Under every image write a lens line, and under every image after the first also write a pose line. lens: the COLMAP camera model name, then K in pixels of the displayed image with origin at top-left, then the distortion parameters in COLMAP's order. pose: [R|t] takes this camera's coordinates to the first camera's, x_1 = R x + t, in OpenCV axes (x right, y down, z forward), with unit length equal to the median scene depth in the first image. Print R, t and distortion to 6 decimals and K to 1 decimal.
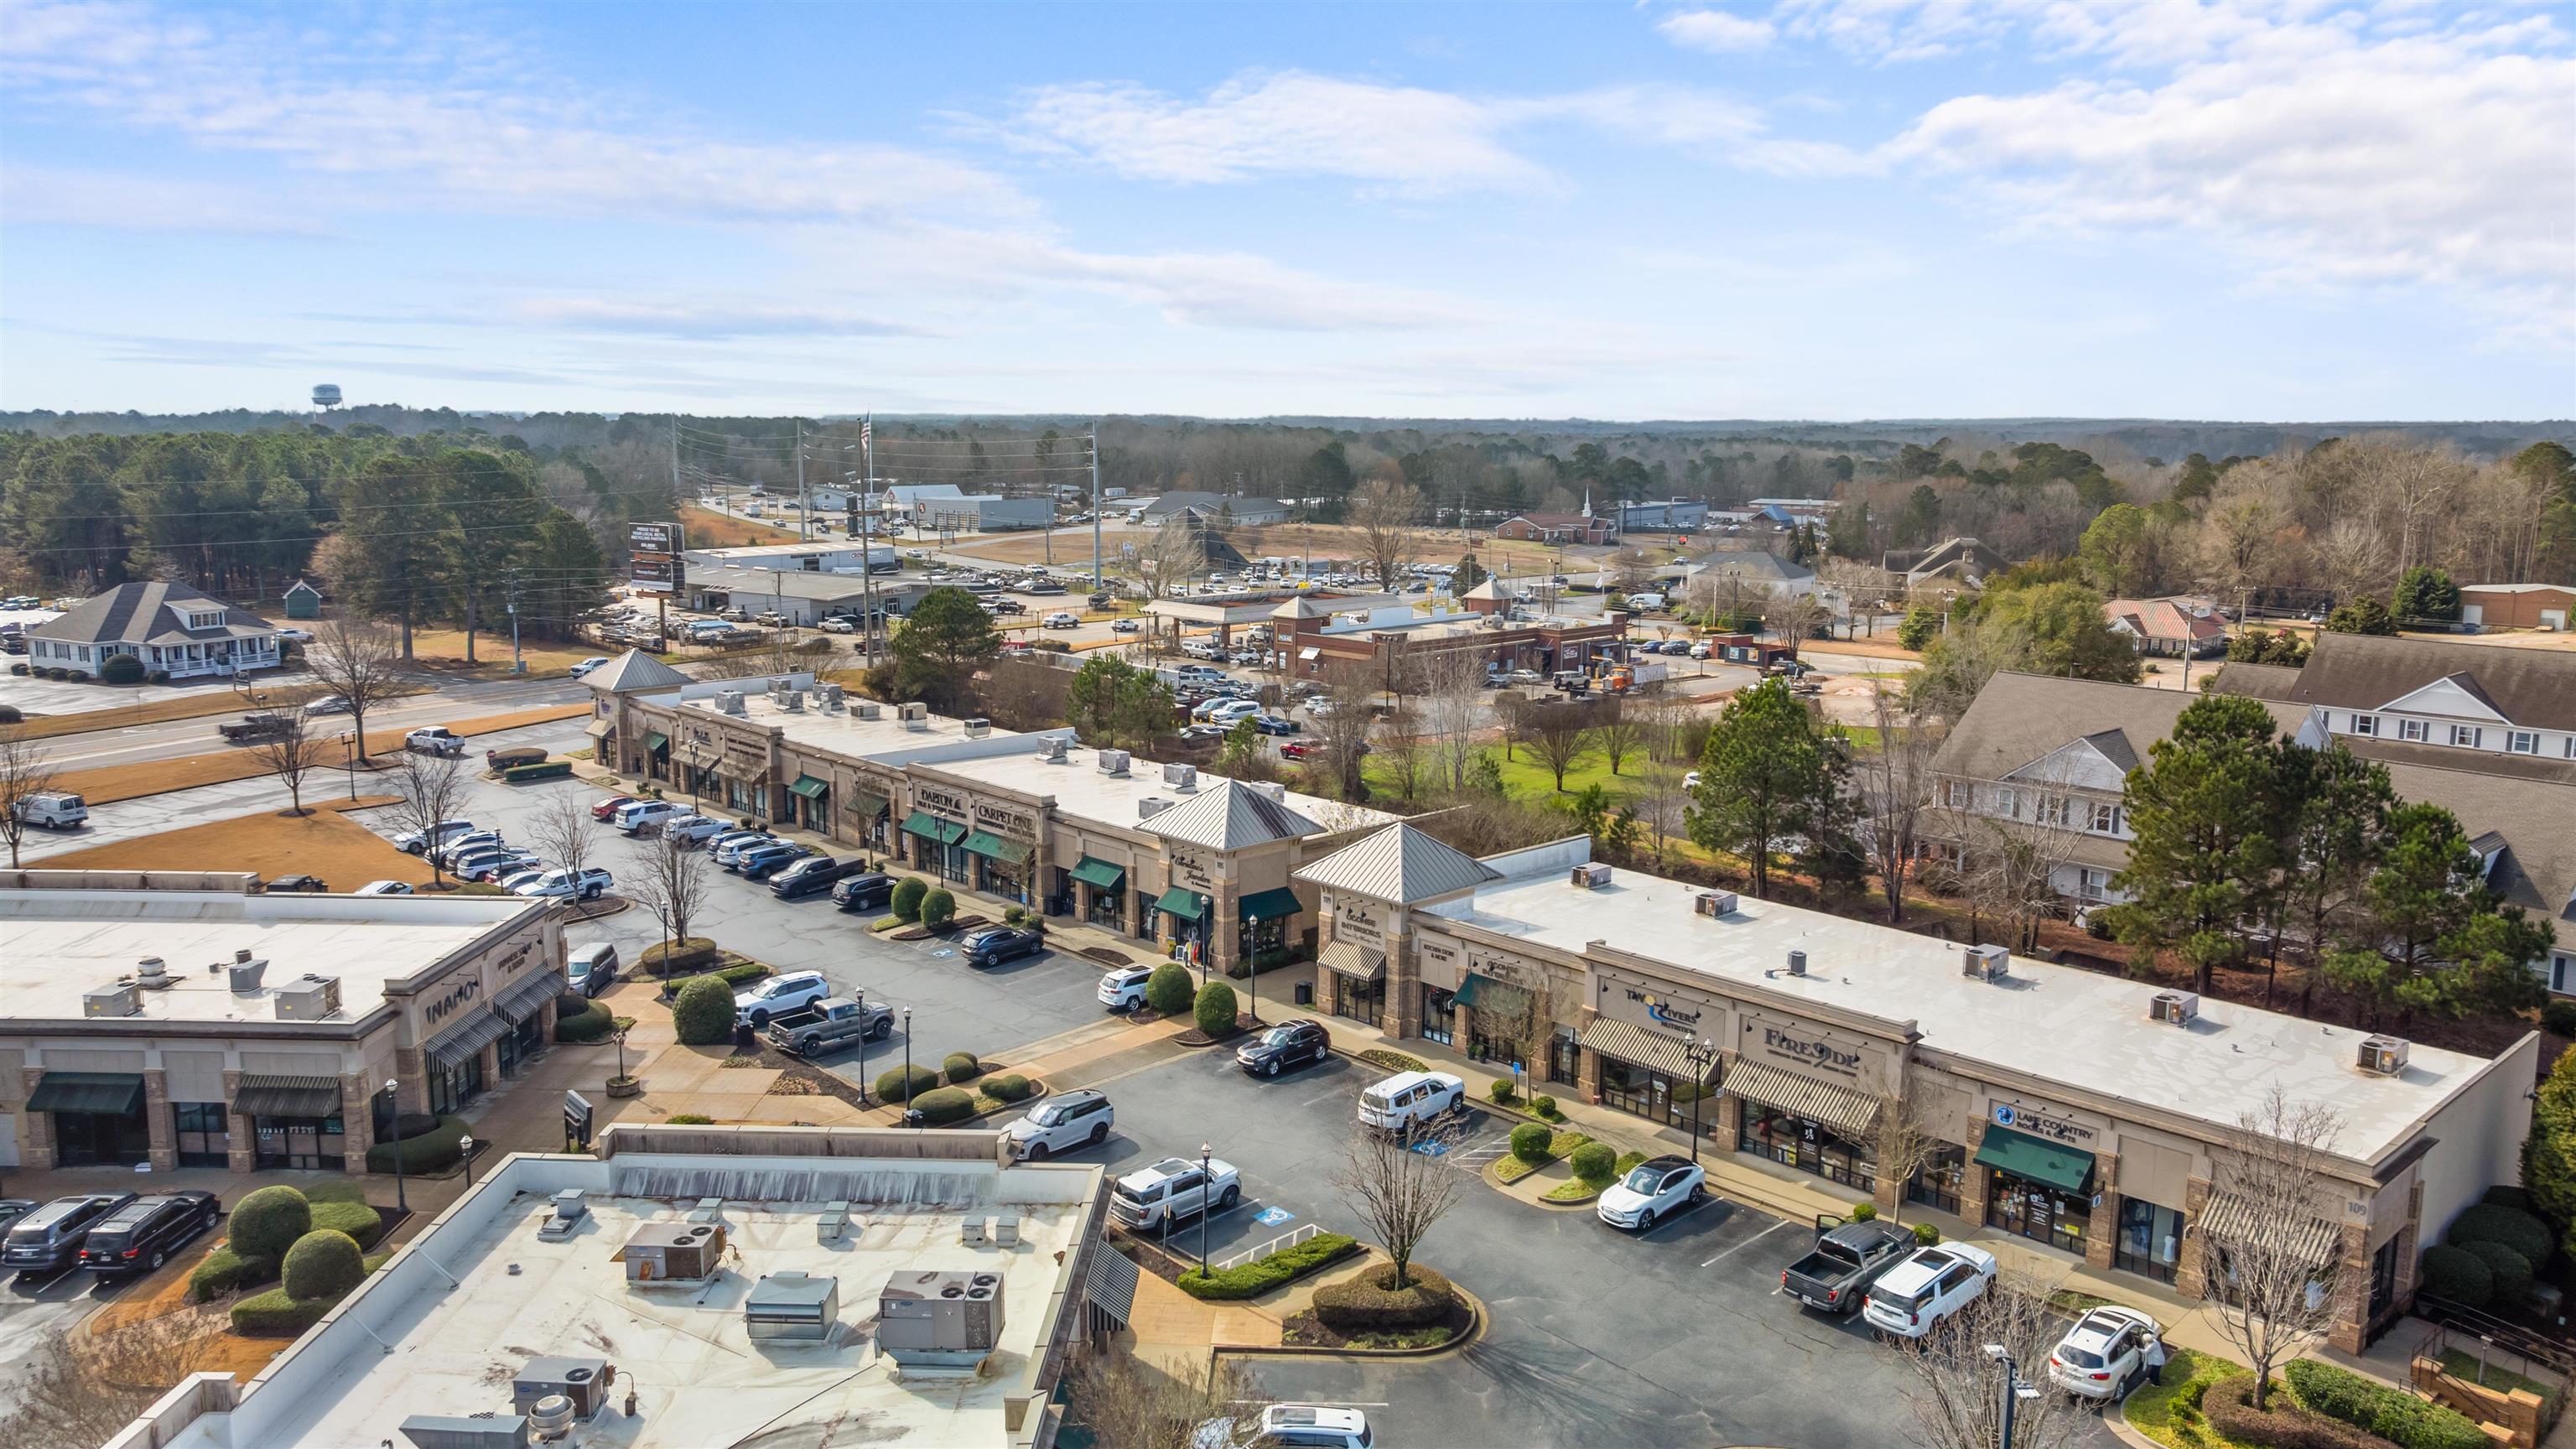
lens RADIAL K [[1840.4, 0, 1302.4], [0, 1840.4, 726.6], [0, 0, 1]] dist [-0.001807, -0.007045]
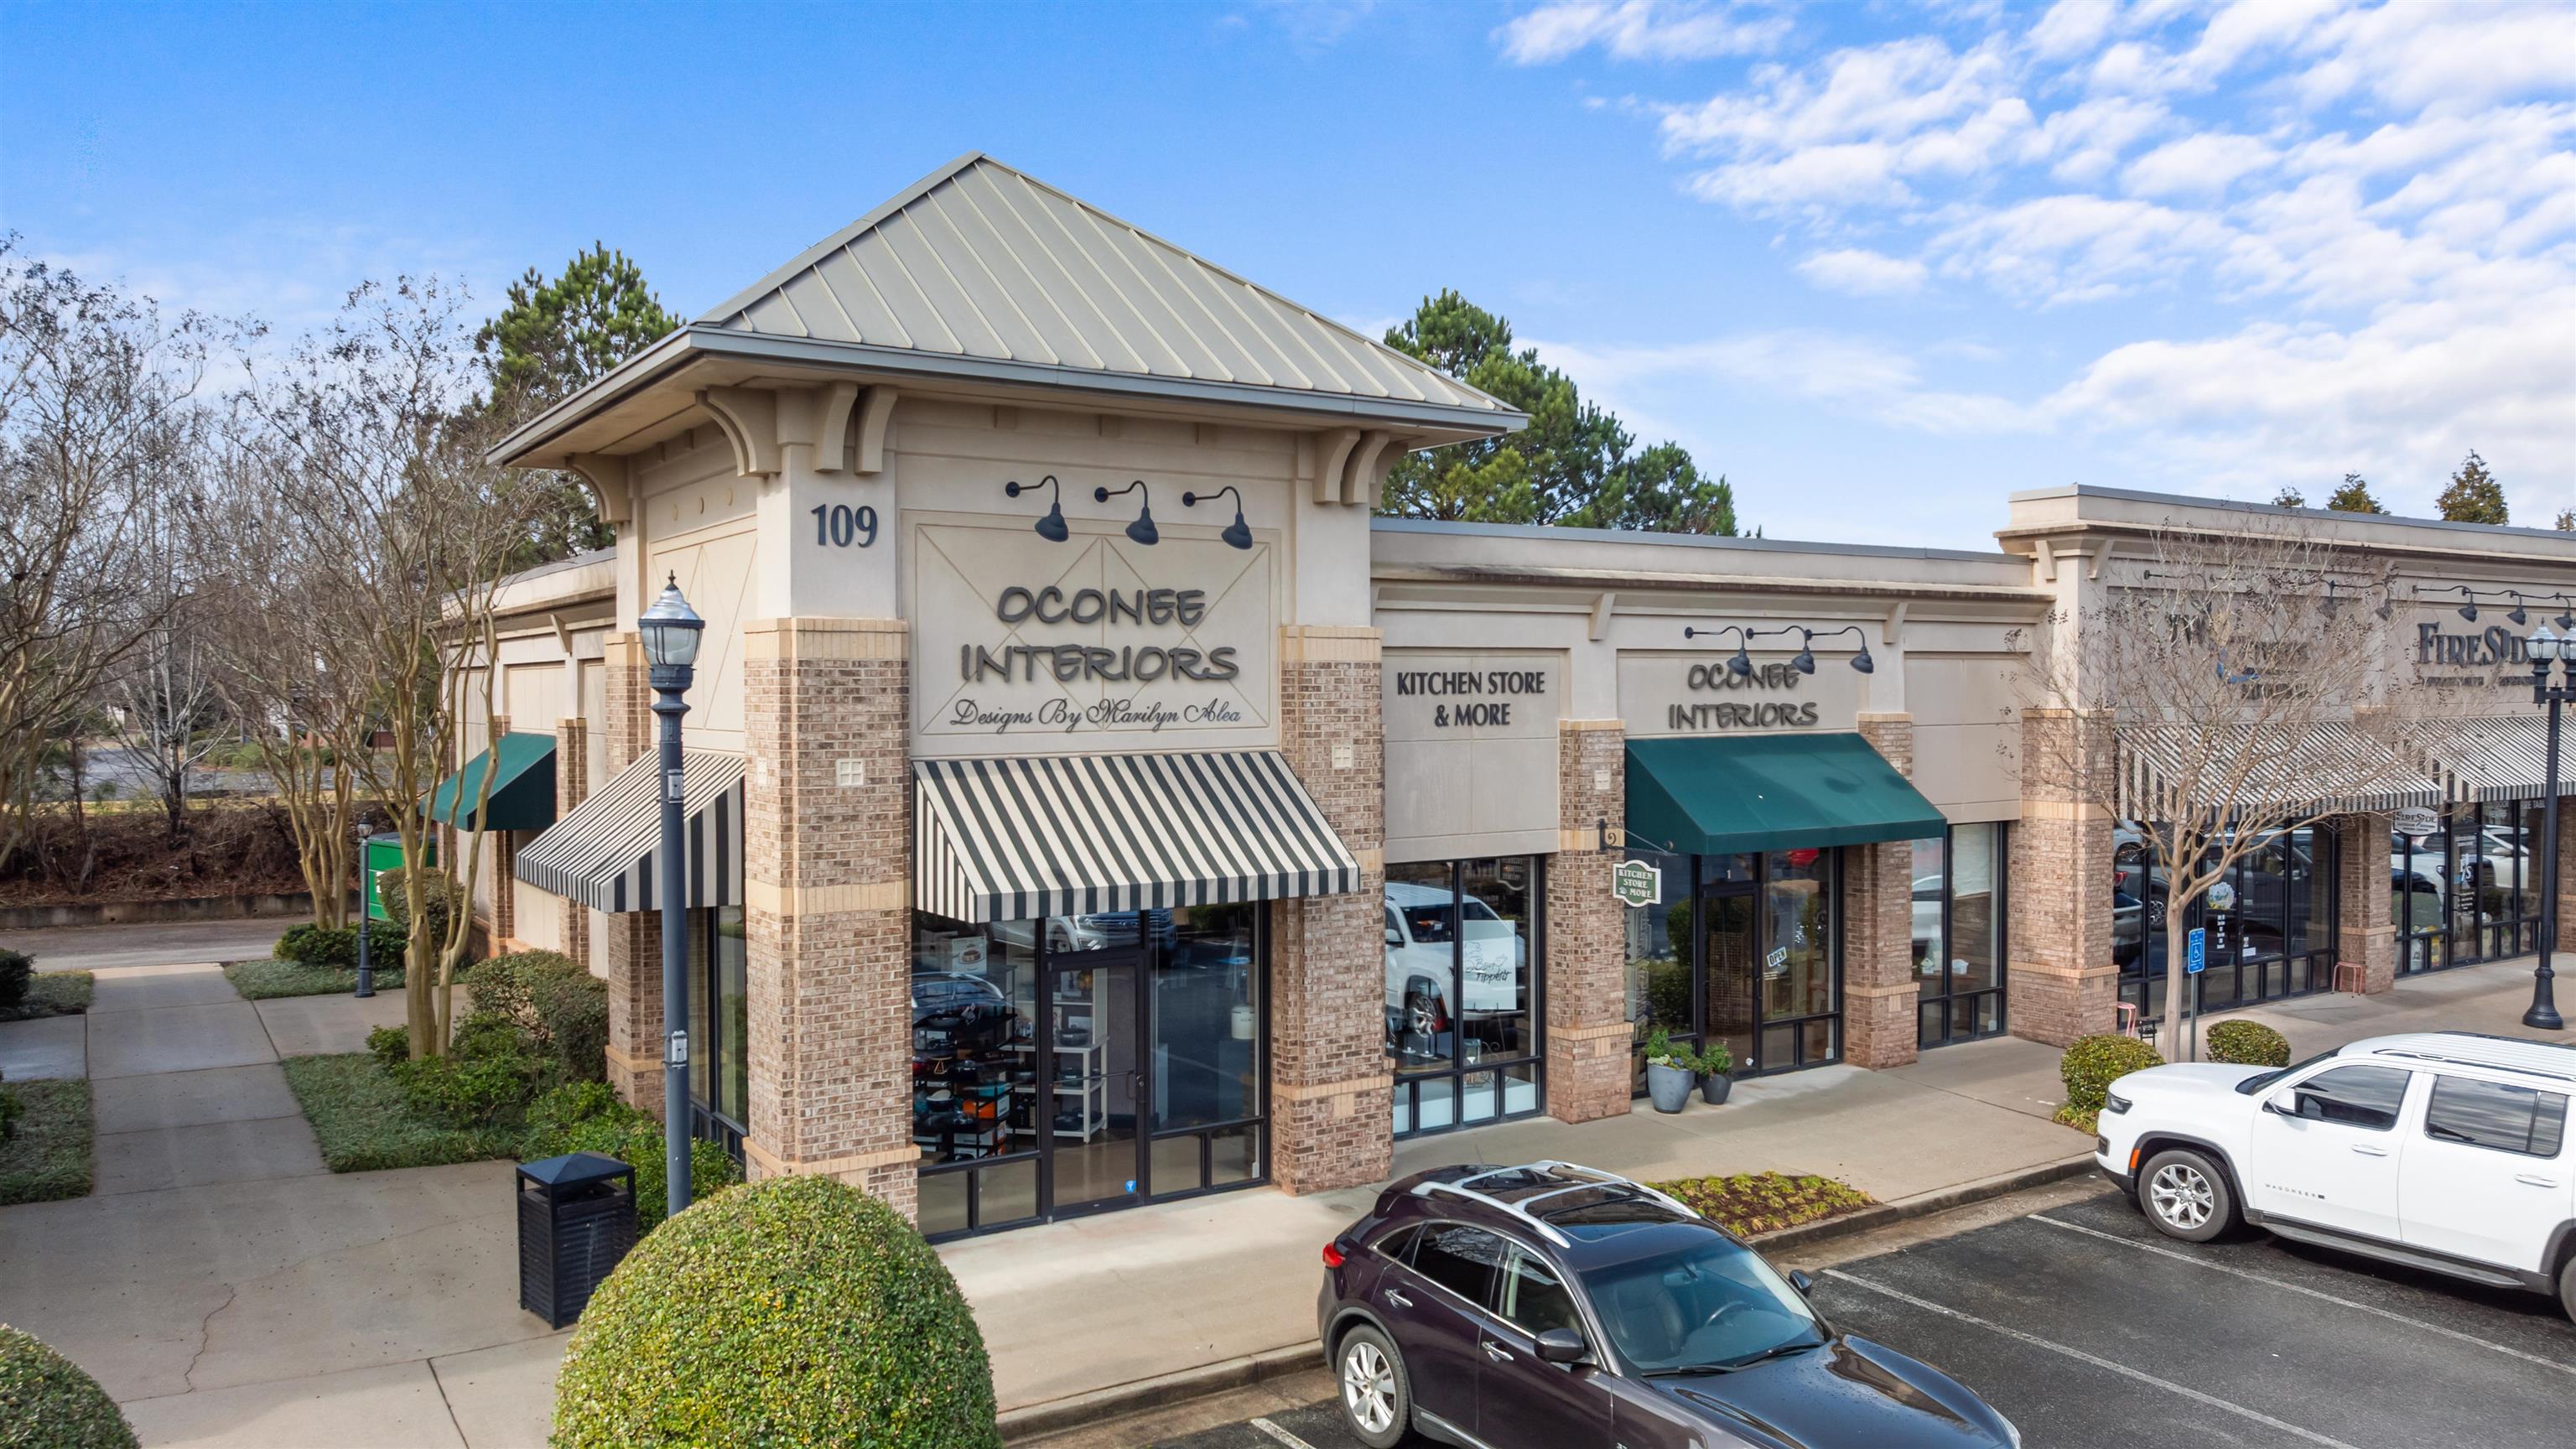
lens RADIAL K [[1840.4, 0, 1302.4], [0, 1840.4, 726.6], [0, 0, 1]] dist [-0.001807, -0.007045]
pose [[0.173536, -0.029214, 0.984394, -0.149757], [0.165985, 0.986128, 0.000004, 0.130880], [-0.970739, 0.163394, 0.175978, 1.042992]]
